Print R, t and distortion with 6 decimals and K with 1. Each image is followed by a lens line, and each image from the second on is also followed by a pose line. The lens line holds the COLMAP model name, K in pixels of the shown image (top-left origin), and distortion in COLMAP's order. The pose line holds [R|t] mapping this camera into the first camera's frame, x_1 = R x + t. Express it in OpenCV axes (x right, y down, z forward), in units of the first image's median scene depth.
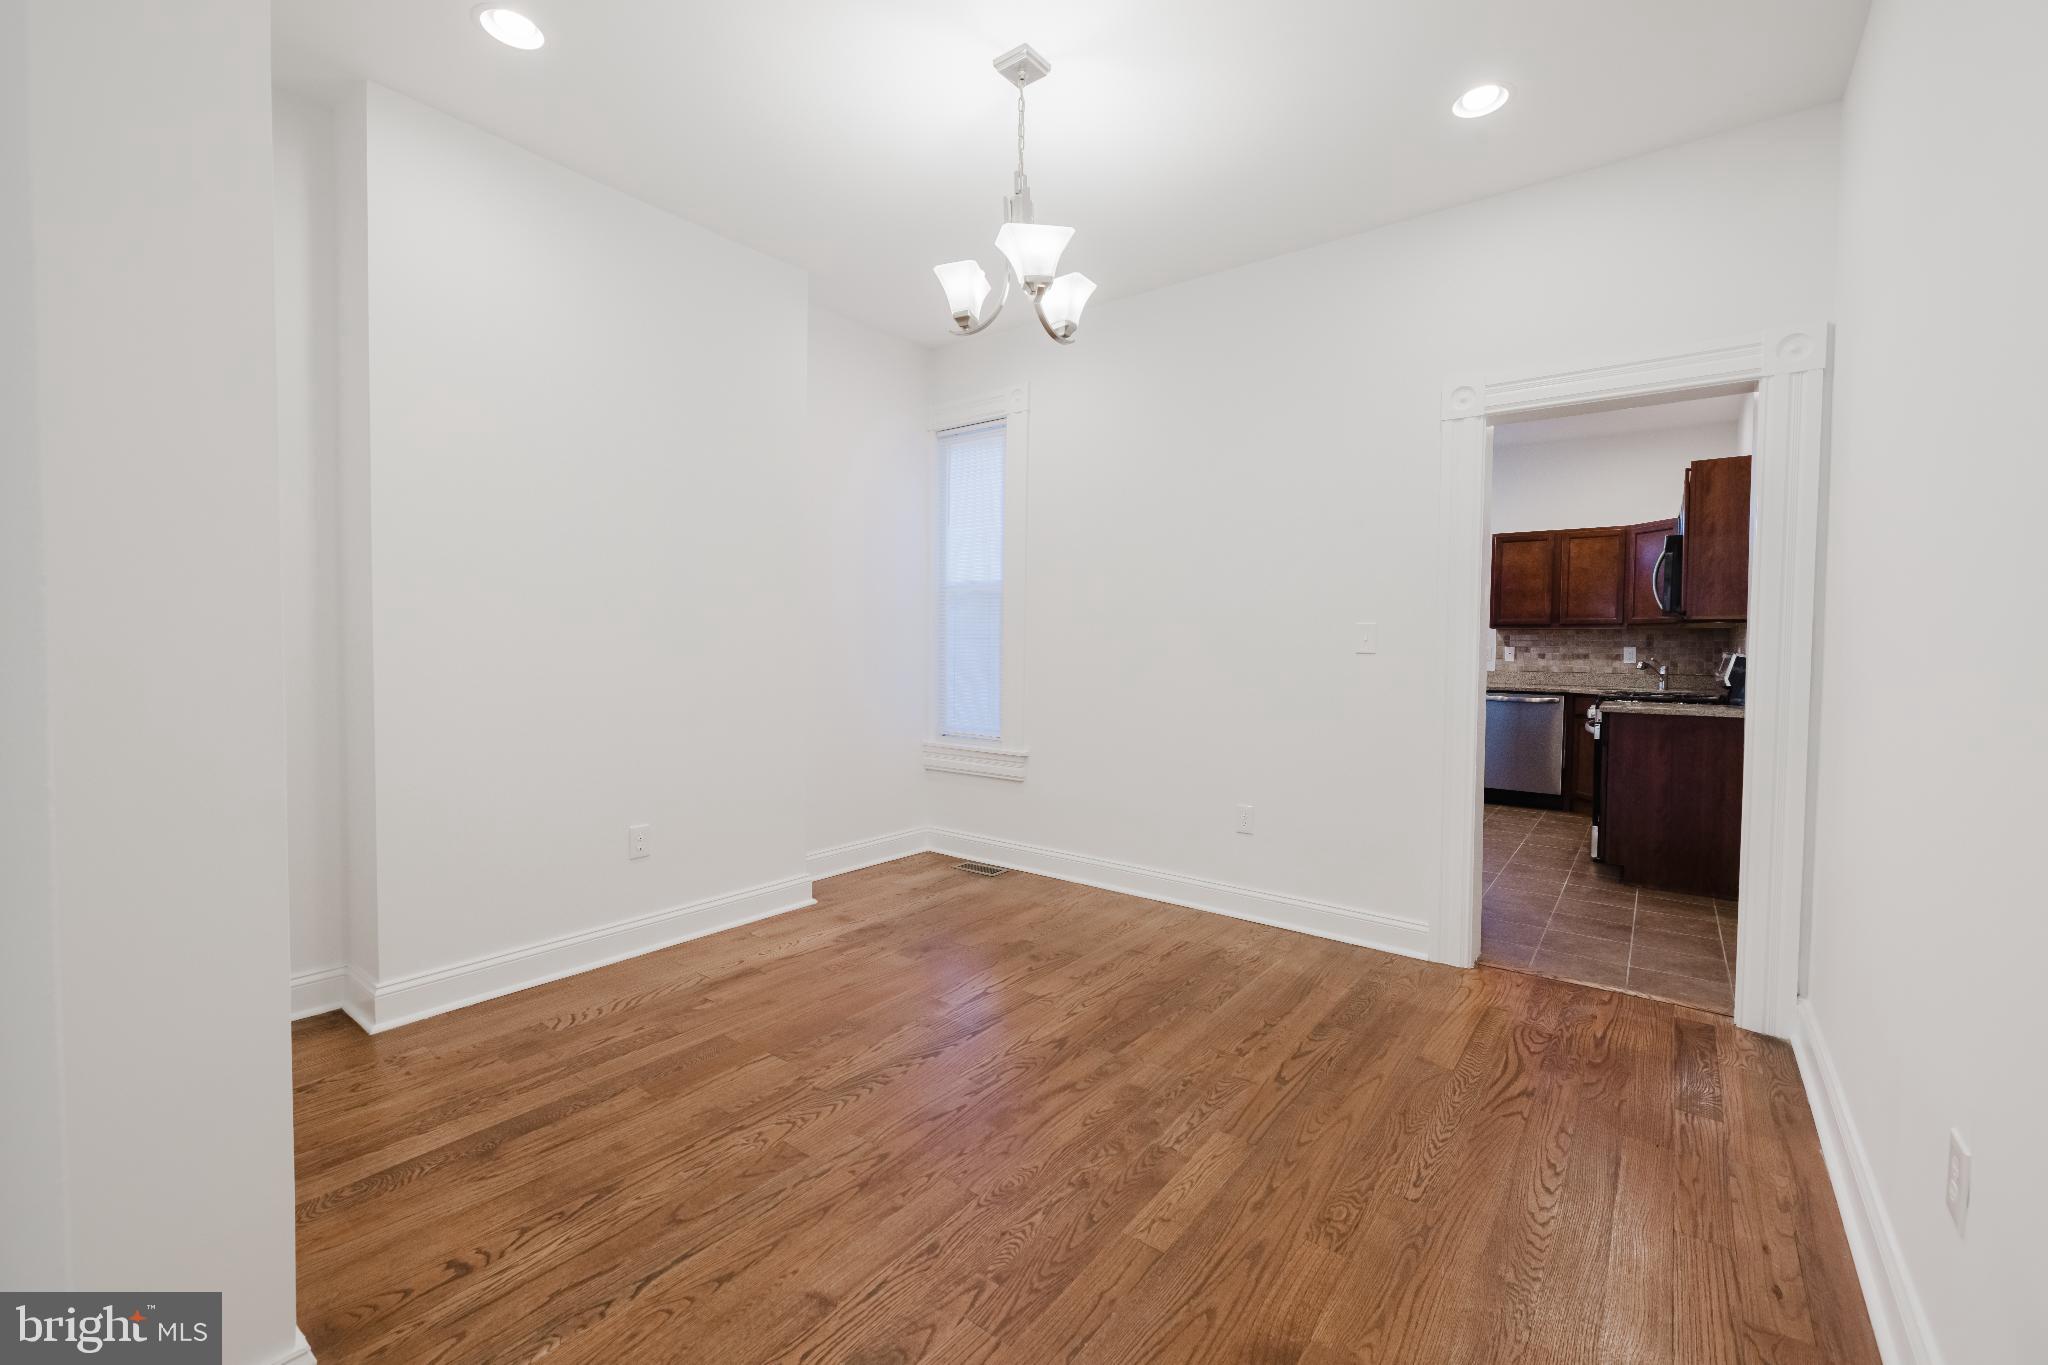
lens RADIAL K [[842.8, 0, 1025.6], [0, 842.8, 673.1], [0, 0, 1]] dist [0.000113, -0.000031]
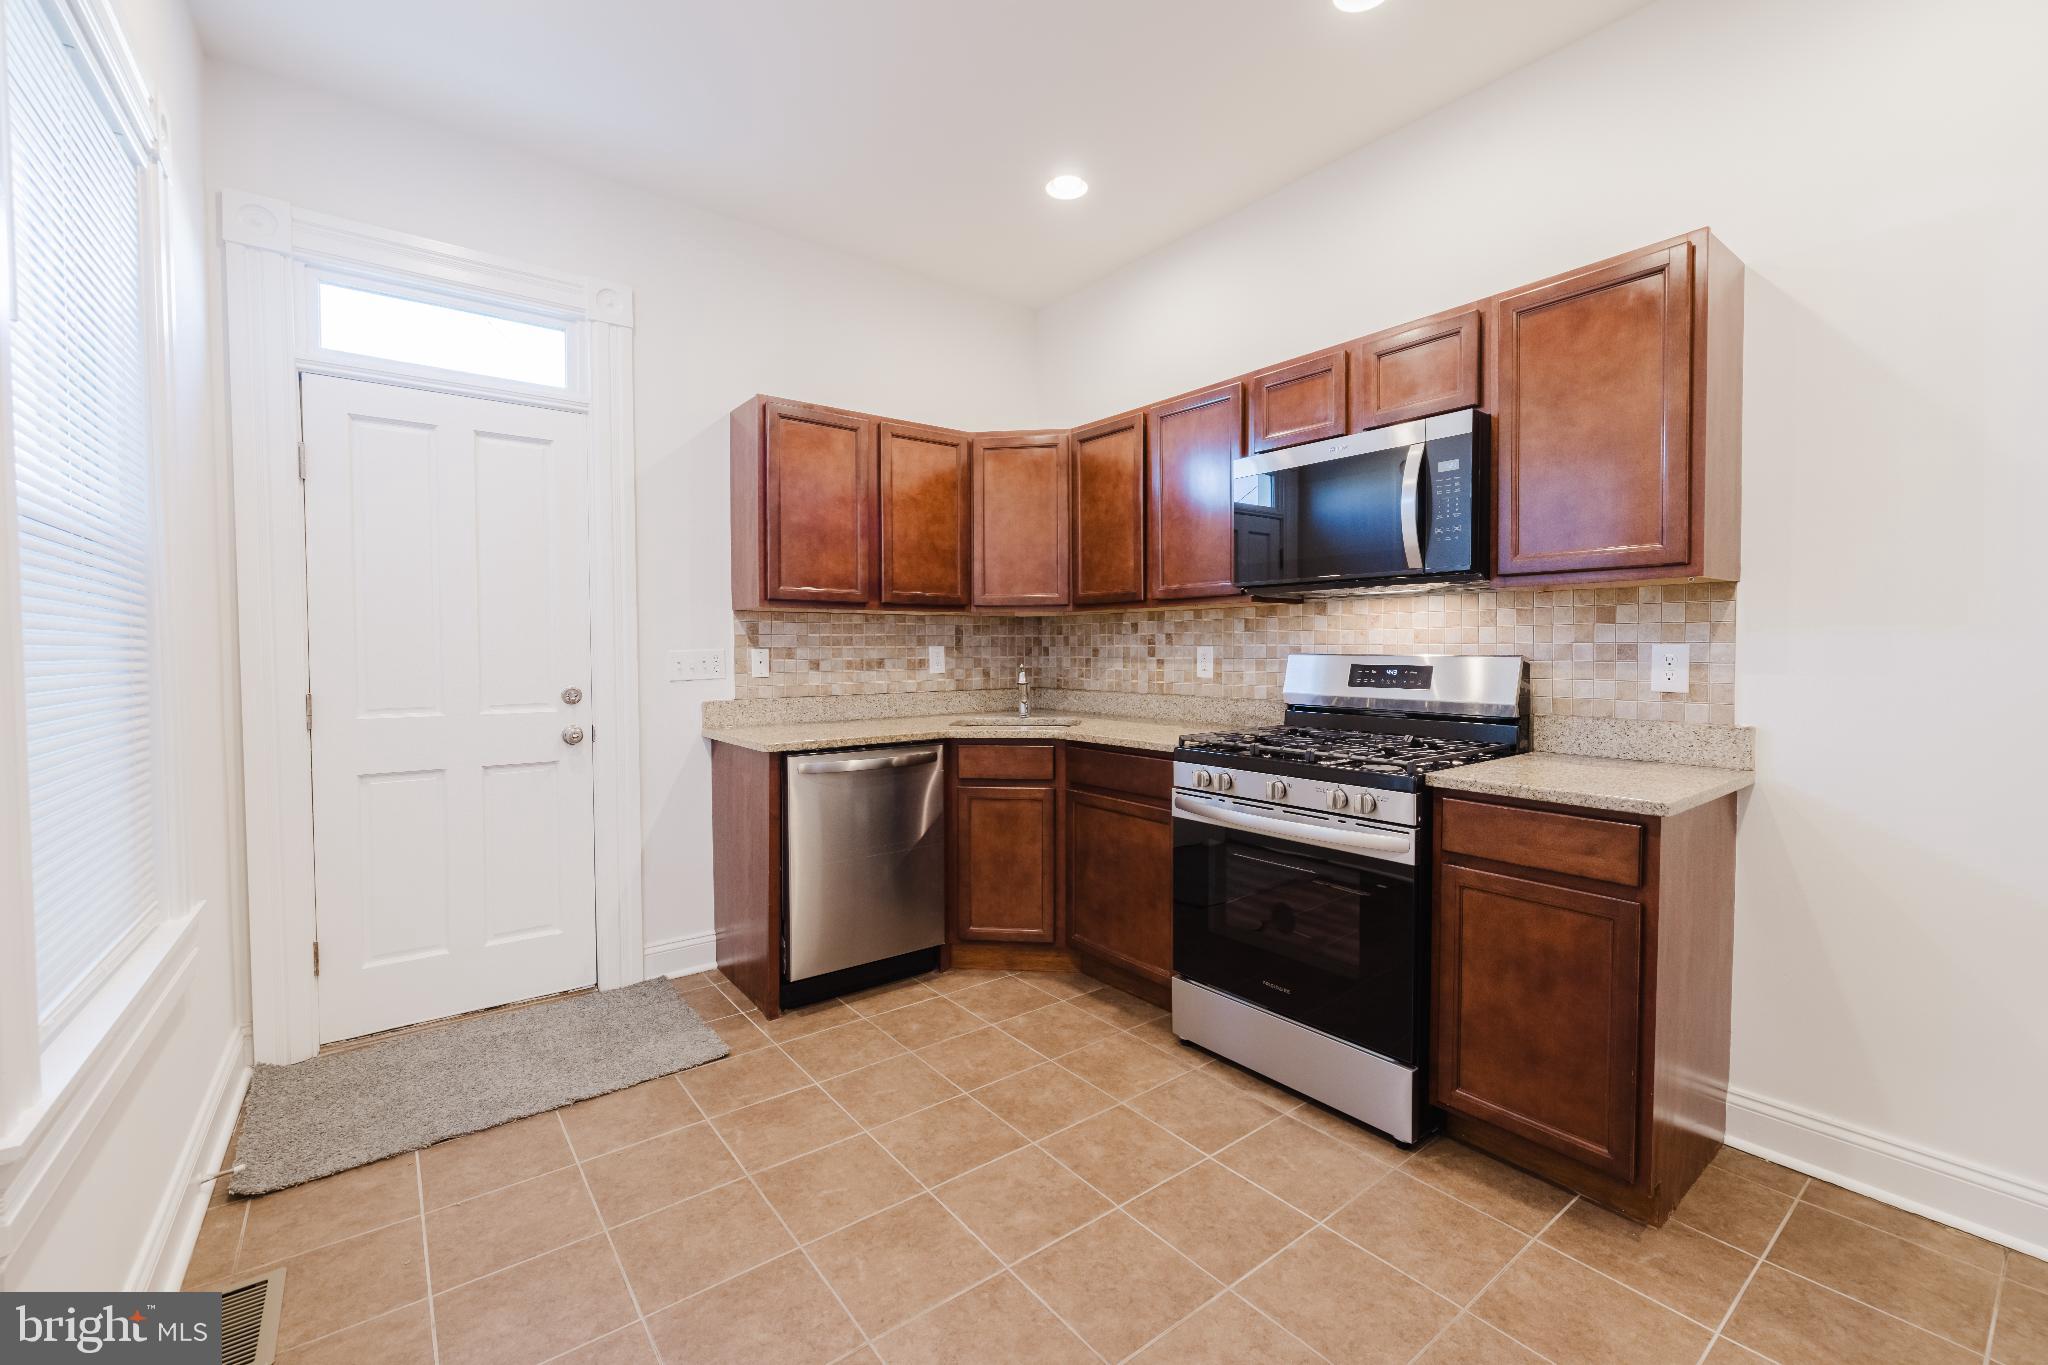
lens RADIAL K [[842.8, 0, 1027.9], [0, 842.8, 671.3], [0, 0, 1]] dist [0.000113, -0.000031]
pose [[0.257201, -0.035371, 0.965710, 0.163262], [0.039451, 0.998881, 0.026079, -0.025952], [-0.965552, 0.031391, 0.258308, 0.779474]]
